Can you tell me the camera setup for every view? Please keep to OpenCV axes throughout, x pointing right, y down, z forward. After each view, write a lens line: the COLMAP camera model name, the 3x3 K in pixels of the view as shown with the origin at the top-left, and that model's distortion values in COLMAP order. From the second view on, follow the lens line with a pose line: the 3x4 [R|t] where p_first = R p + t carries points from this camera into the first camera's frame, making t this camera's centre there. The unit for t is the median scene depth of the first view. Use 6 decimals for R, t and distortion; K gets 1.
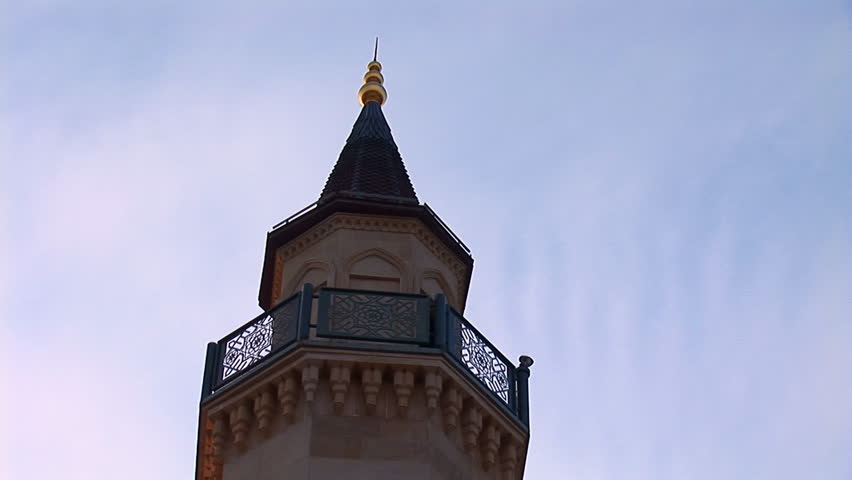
lens RADIAL K [[766.9, 0, 426.0], [0, 766.9, 240.0], [0, 0, 1]] dist [-0.218232, 0.171542]
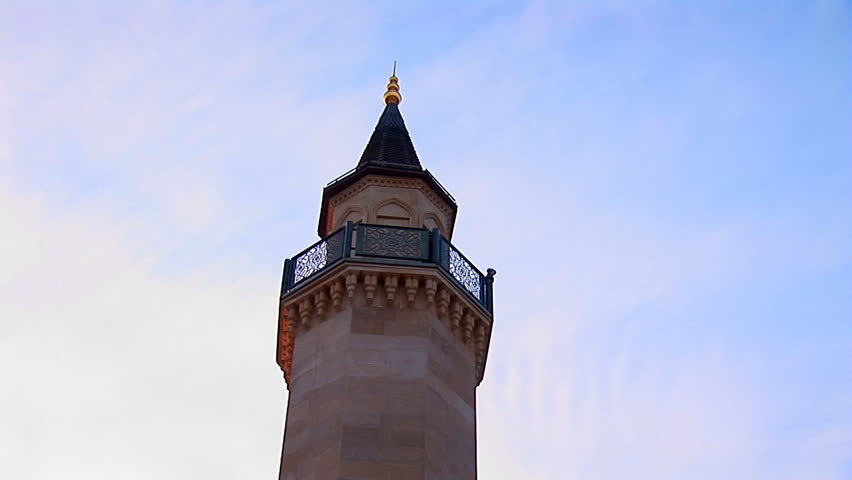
lens RADIAL K [[766.9, 0, 426.0], [0, 766.9, 240.0], [0, 0, 1]] dist [-0.218232, 0.171542]
pose [[0.999980, 0.004284, -0.004579, 0.006117], [-0.004090, 0.999121, 0.041715, 0.030615], [0.004754, -0.041696, 0.999119, -0.545853]]
